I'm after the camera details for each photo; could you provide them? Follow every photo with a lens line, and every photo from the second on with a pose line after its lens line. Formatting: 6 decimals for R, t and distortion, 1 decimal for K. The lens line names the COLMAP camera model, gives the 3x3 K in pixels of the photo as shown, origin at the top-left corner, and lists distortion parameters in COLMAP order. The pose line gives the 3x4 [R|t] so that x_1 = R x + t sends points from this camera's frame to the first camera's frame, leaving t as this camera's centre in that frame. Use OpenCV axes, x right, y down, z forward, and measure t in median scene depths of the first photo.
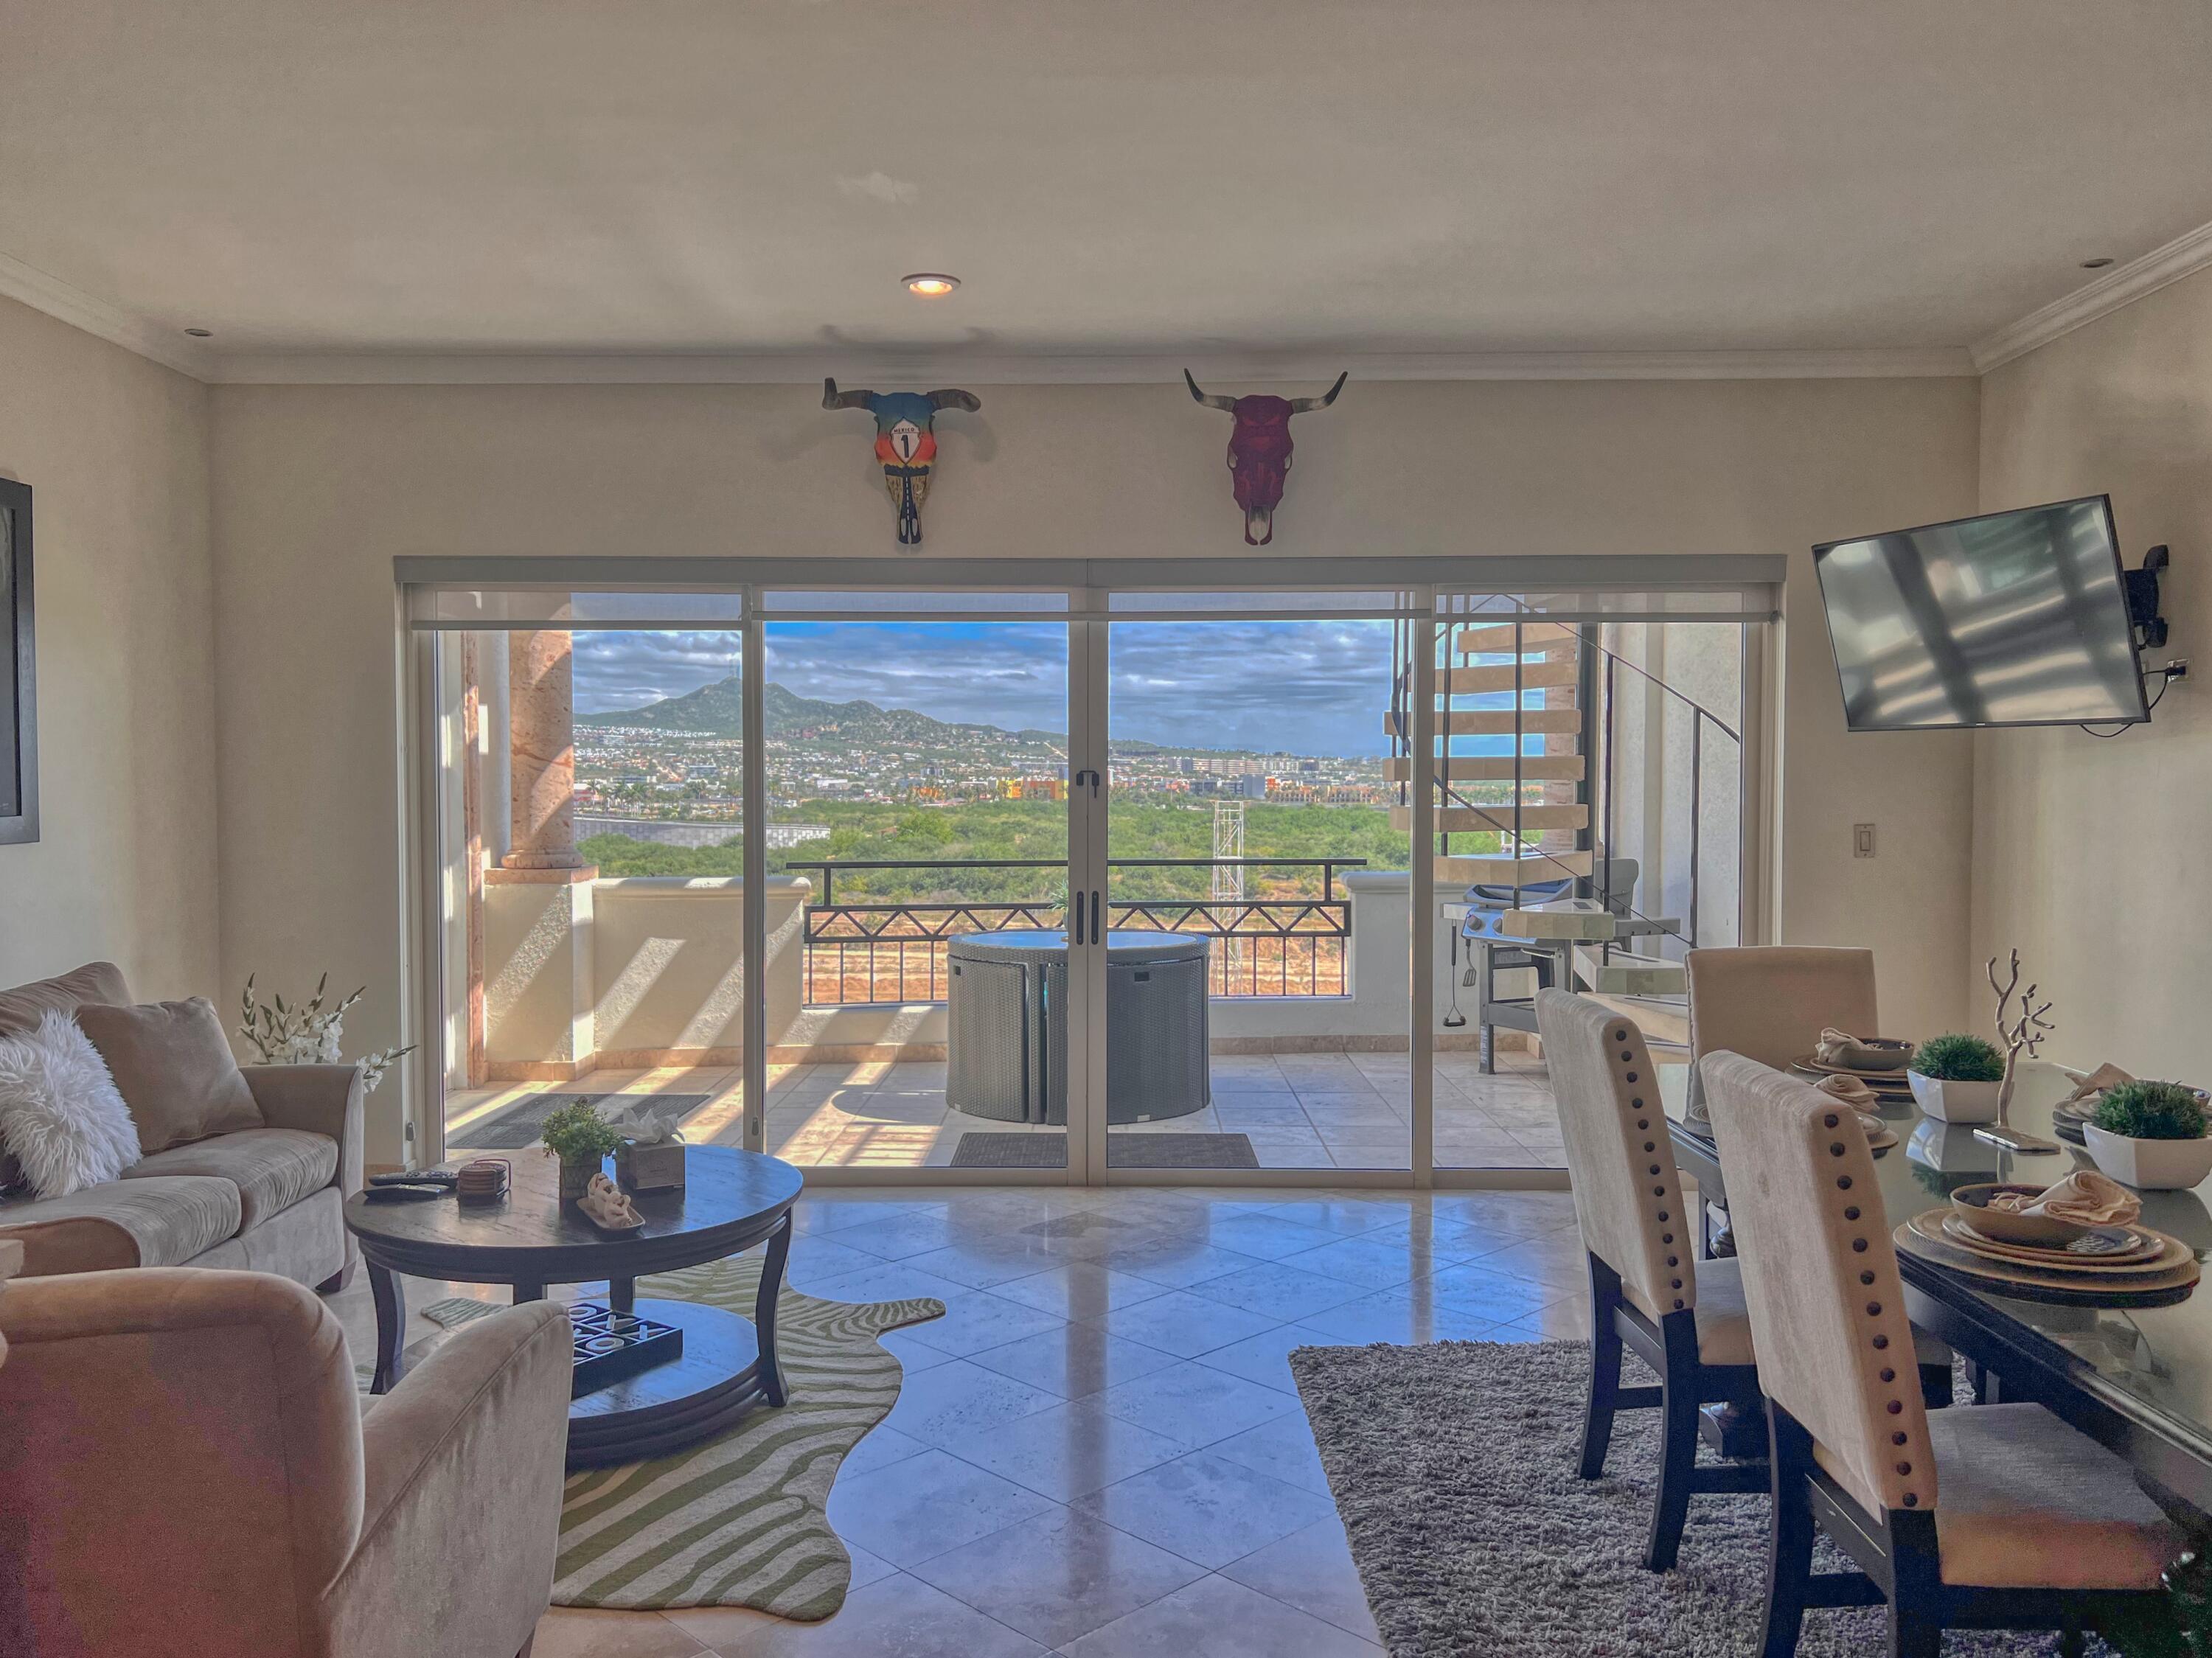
lens RADIAL K [[1592.8, 0, 1106.0], [0, 1592.8, 829.0], [0, 0, 1]] dist [0.008259, -0.001119]
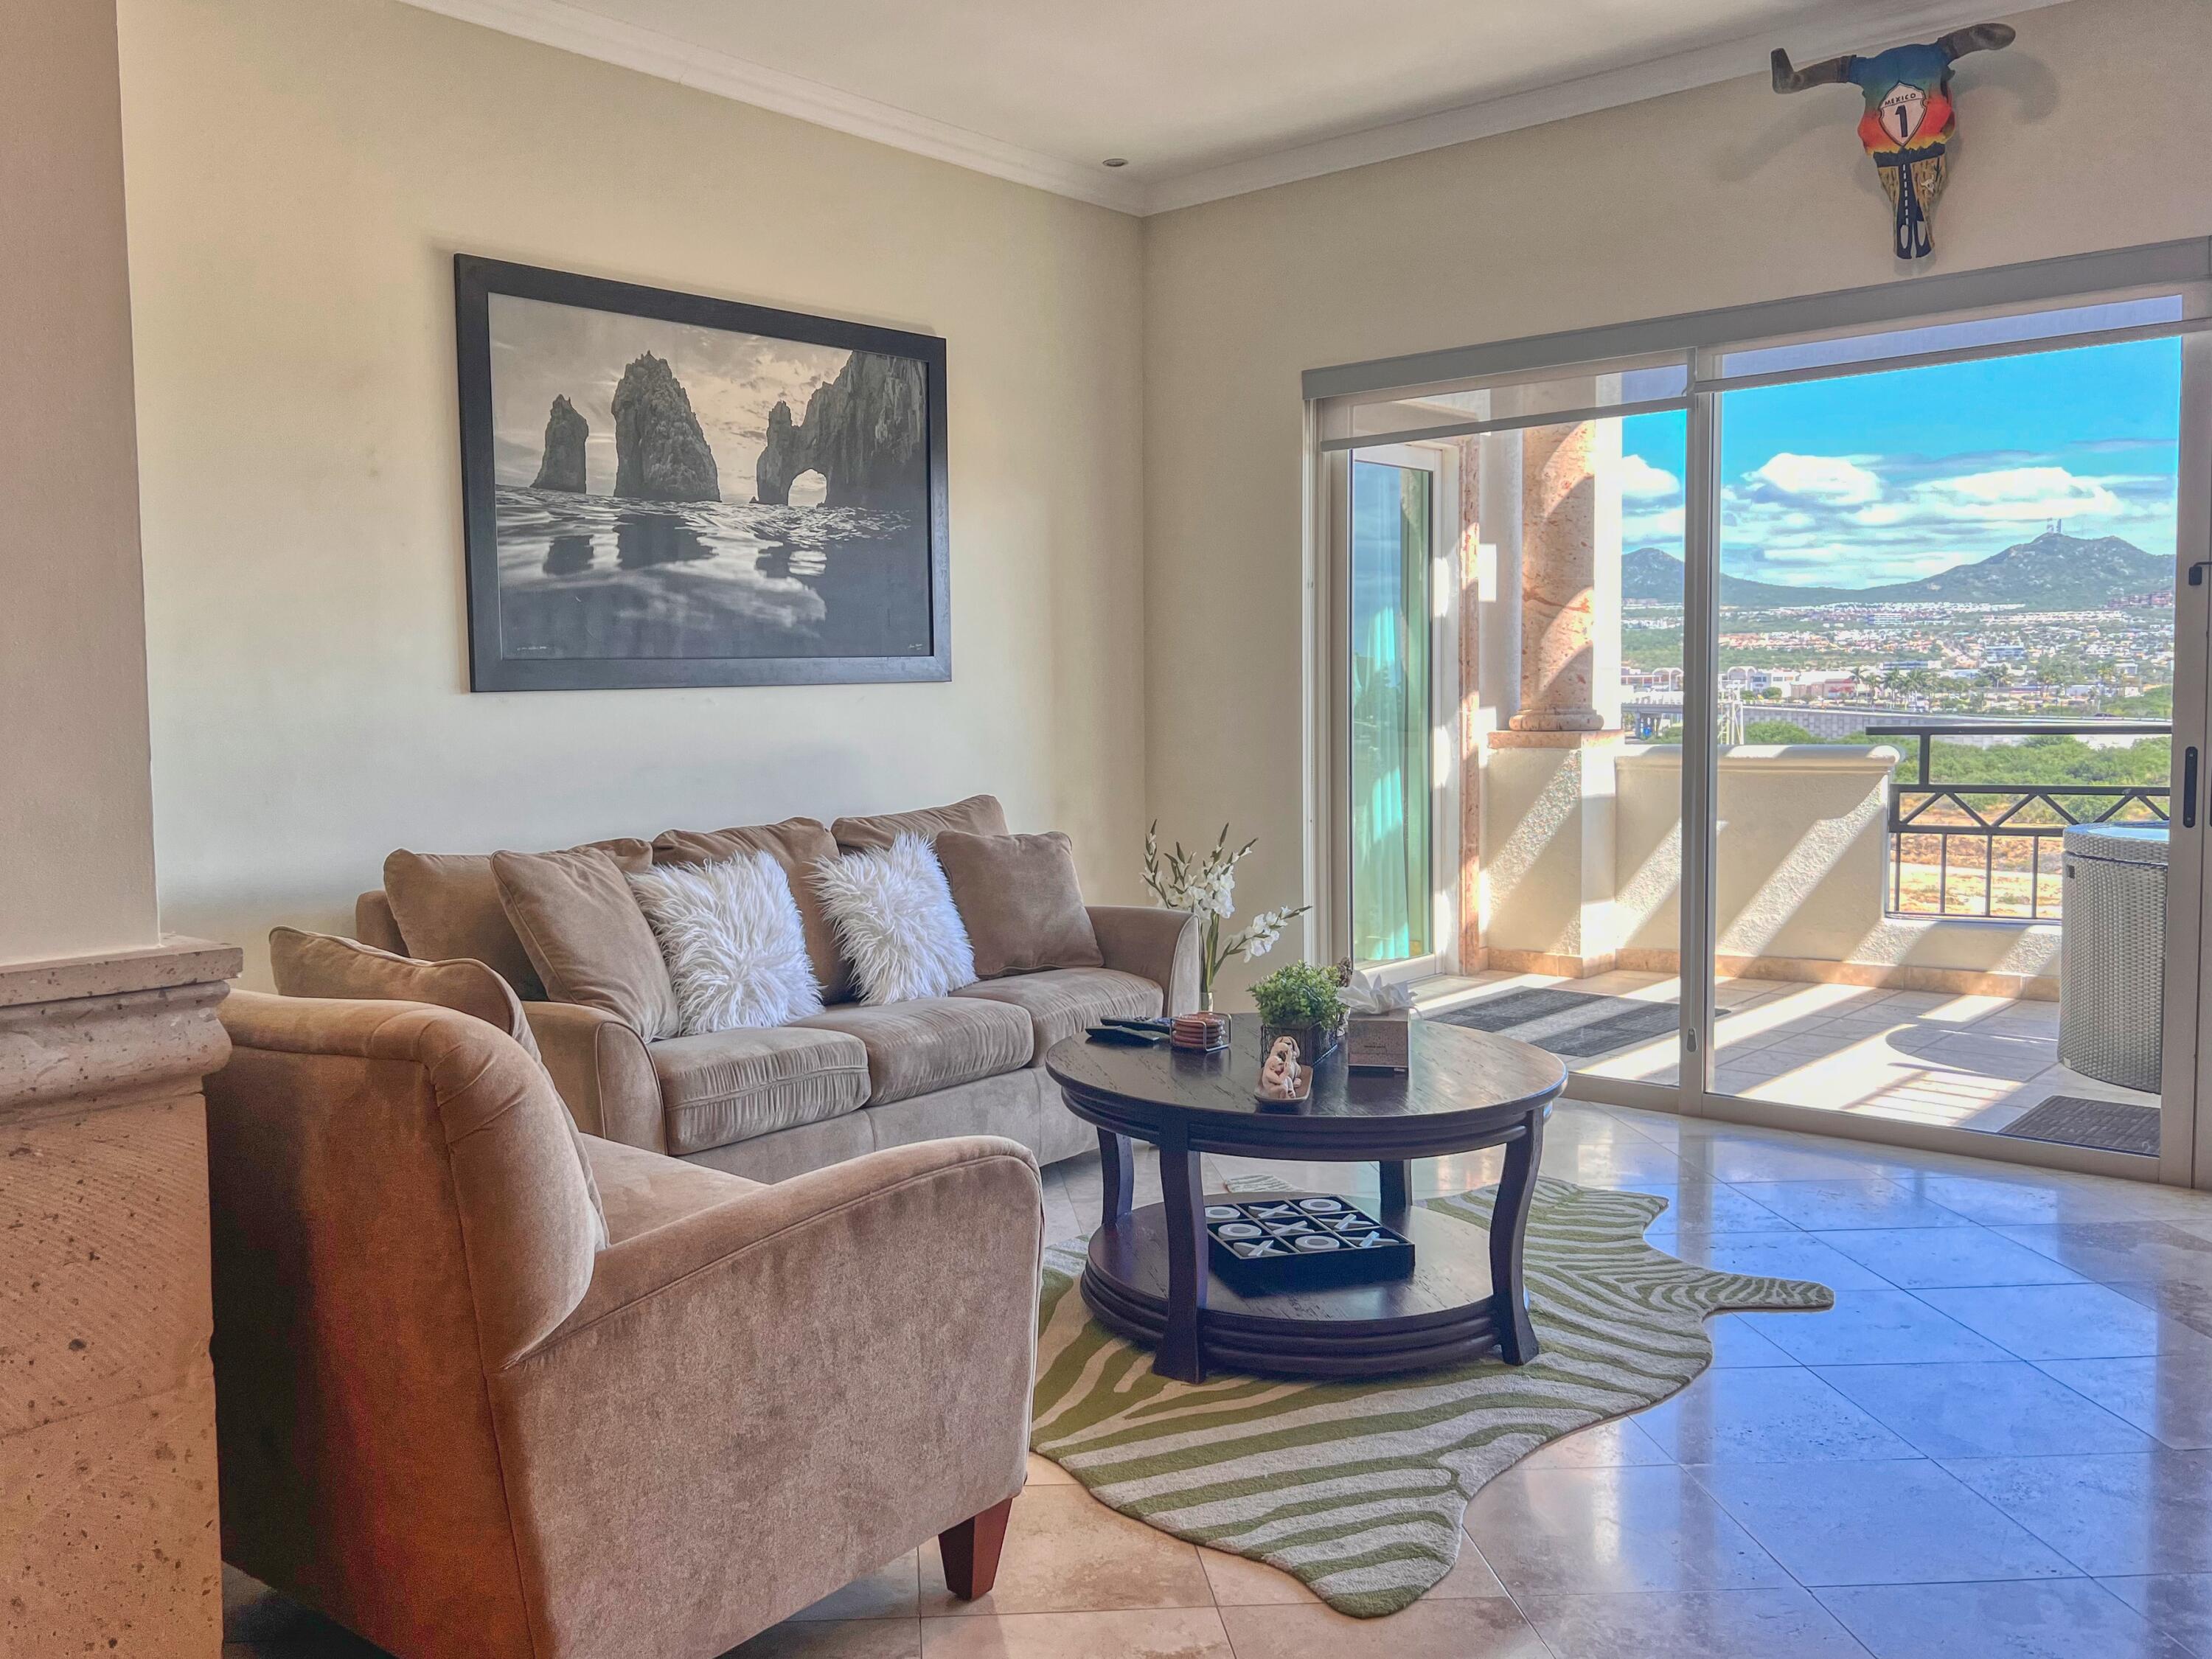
lens RADIAL K [[1819.2, 0, 1097.6], [0, 1819.2, 783.2], [0, 0, 1]] dist [0.039515, -0.005240]
pose [[0.757705, 0.017234, -0.652370, 0.155974], [0.002399, 0.999571, 0.029193, 0.035155], [0.652593, -0.023685, 0.757339, 0.135635]]
